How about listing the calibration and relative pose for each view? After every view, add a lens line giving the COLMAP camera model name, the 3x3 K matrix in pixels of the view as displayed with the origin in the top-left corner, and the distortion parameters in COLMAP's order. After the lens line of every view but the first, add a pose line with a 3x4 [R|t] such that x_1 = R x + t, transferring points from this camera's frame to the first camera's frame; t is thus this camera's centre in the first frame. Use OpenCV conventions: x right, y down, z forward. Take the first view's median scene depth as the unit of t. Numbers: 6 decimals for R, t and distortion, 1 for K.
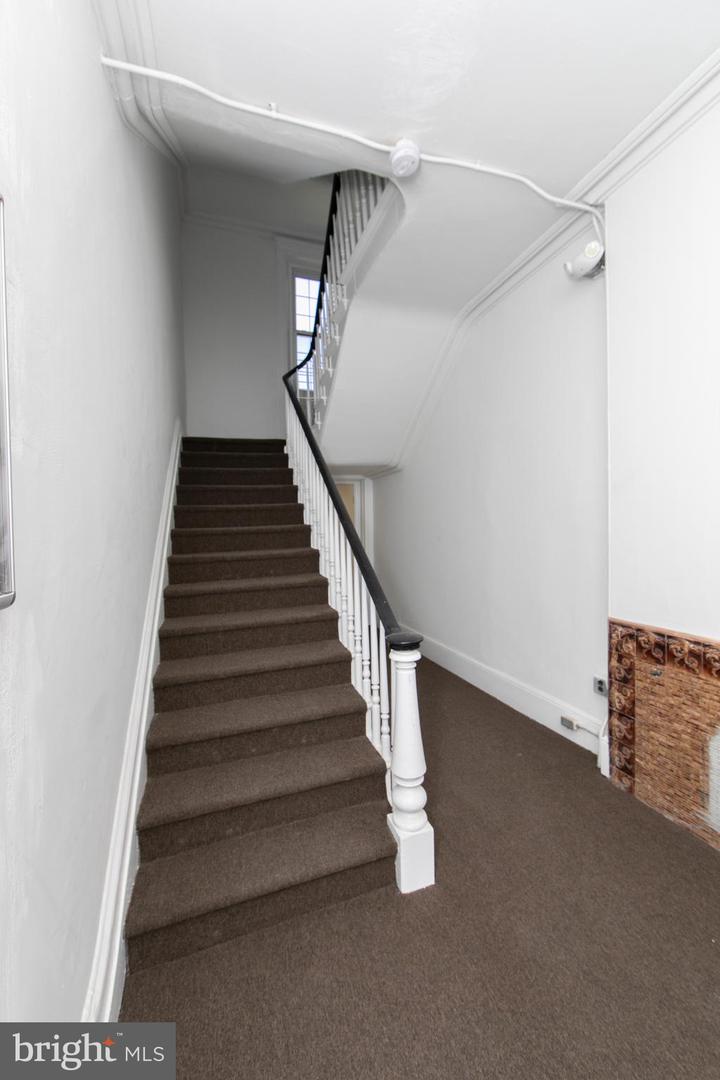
lens RADIAL K [[435.6, 0, 360.0], [0, 435.6, 540.0], [0, 0, 1]] dist [-0.001380, -0.000321]
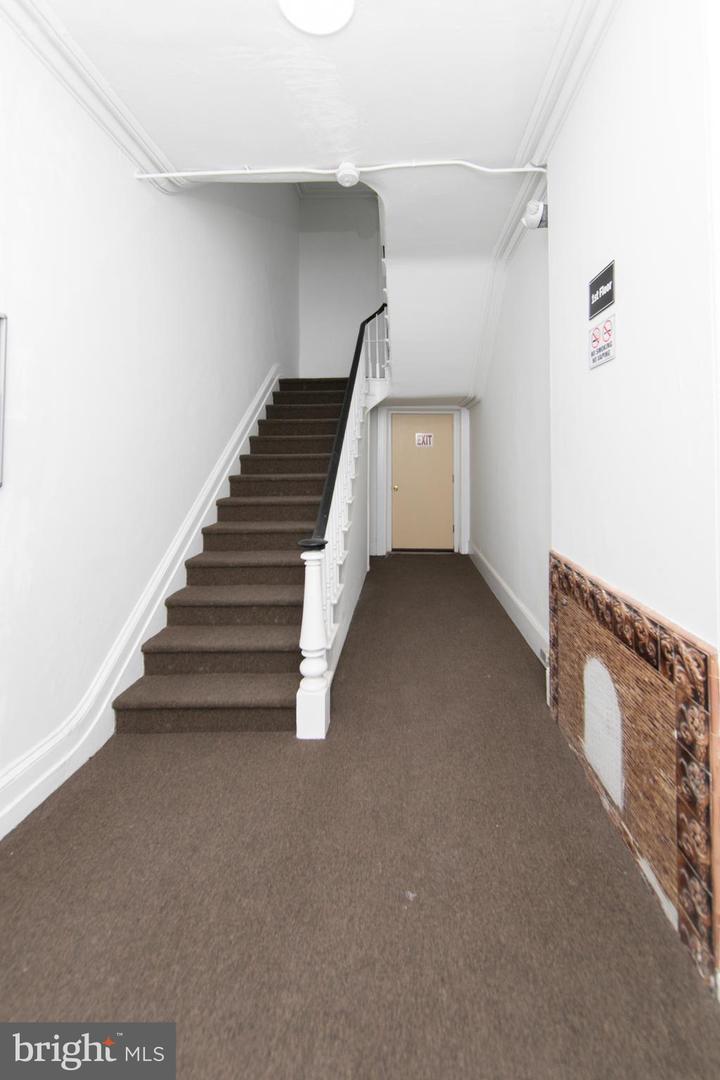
lens RADIAL K [[439.8, 0, 359.9], [0, 439.8, 447.2], [0, 0, 1]] dist [-0.000084, -0.000070]
pose [[0.938577, 0.015668, -0.344713, 0.573139], [-0.031370, 0.998706, -0.040020, -0.010120], [0.343640, 0.048376, 0.937855, -0.174106]]
